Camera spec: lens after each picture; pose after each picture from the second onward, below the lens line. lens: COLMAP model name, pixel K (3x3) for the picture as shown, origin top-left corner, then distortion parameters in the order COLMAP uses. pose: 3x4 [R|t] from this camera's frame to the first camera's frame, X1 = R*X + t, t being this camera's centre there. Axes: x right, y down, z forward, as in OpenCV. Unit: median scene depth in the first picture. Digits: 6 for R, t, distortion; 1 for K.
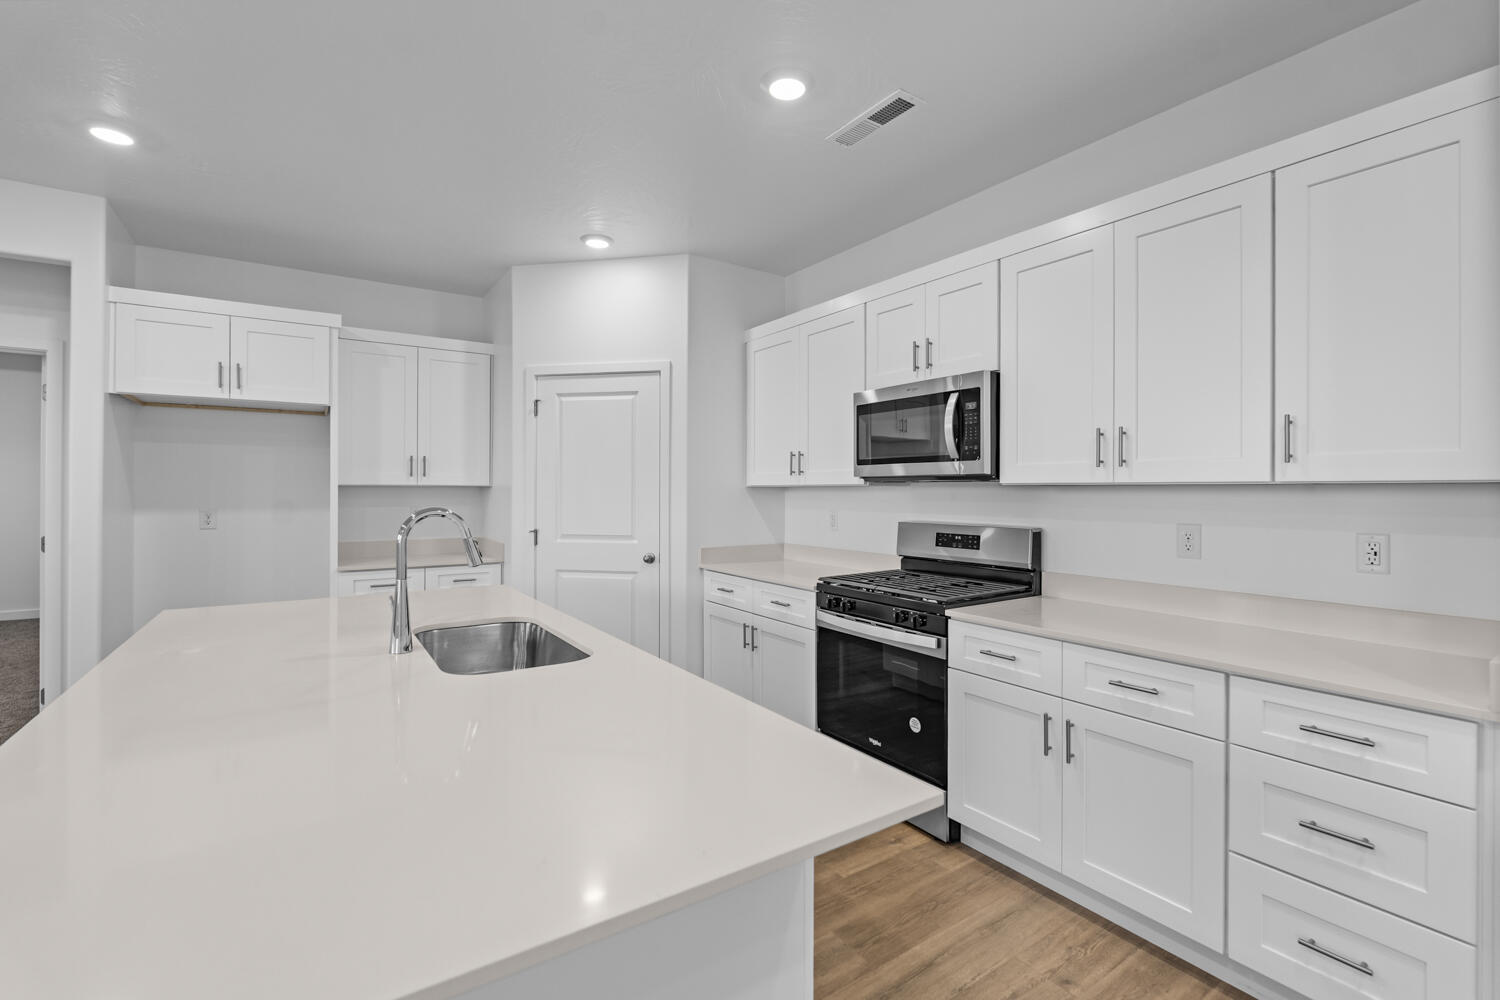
lens RADIAL K [[656.9, 0, 757.4], [0, 656.9, 489.1], [0, 0, 1]] dist [-0.008158, 0.001886]
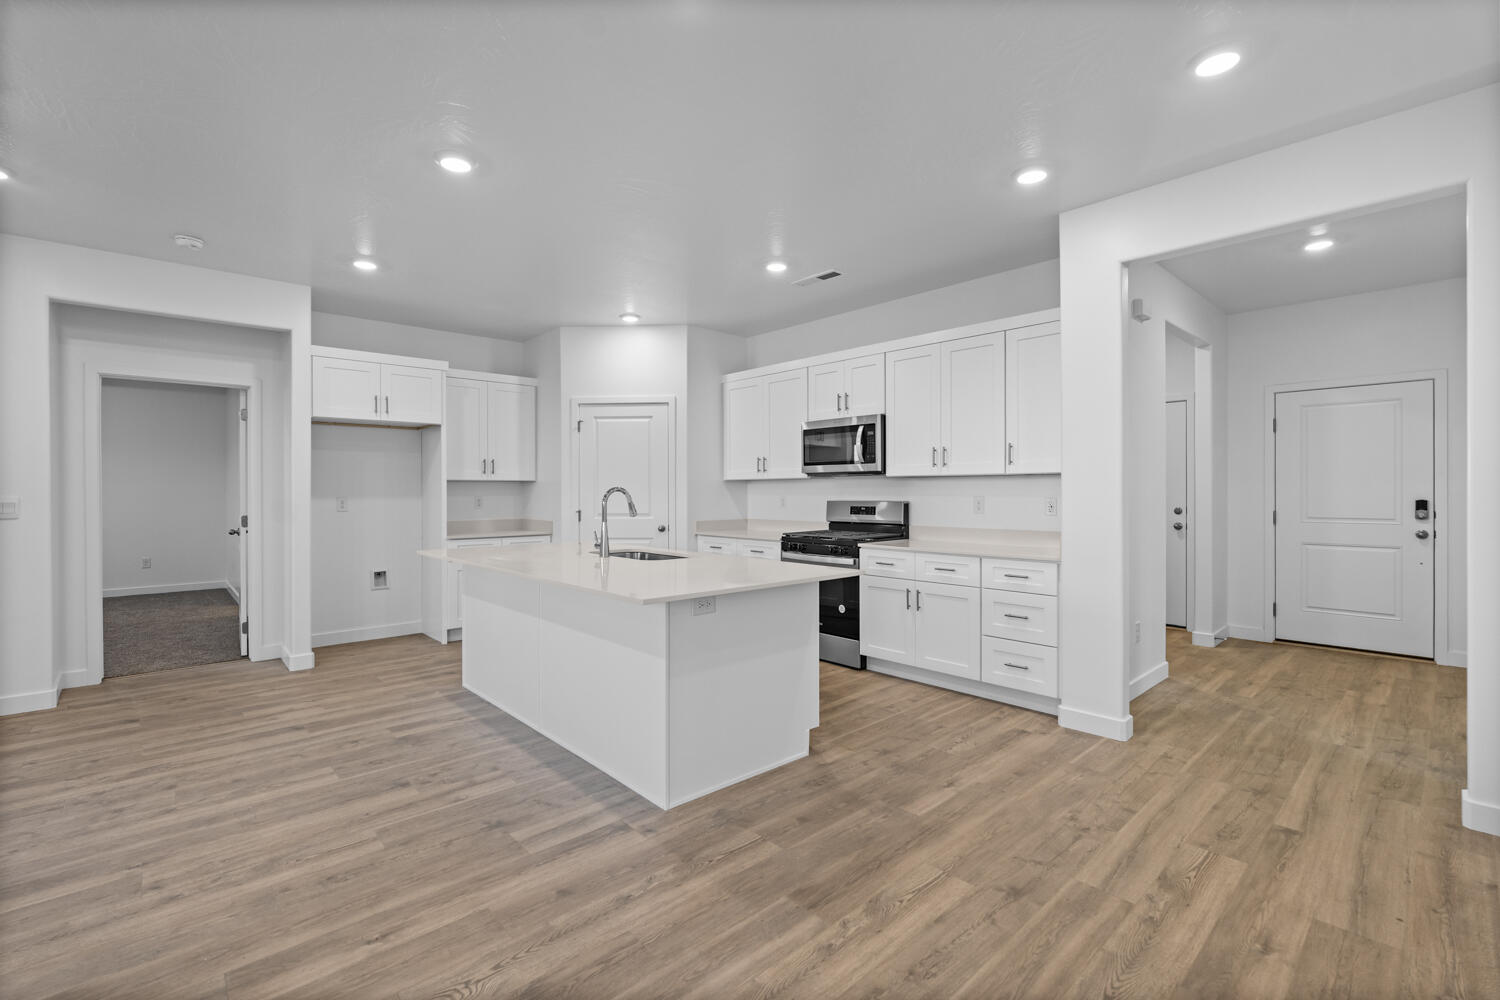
lens RADIAL K [[656.9, 0, 747.4], [0, 656.9, 487.9], [0, 0, 1]] dist [-0.008158, 0.001886]
pose [[0.989757, -0.003911, 0.142710, -0.225771], [0.004431, 0.999985, -0.003322, 0.023827], [-0.142694, 0.003920, 0.989759, -0.623253]]
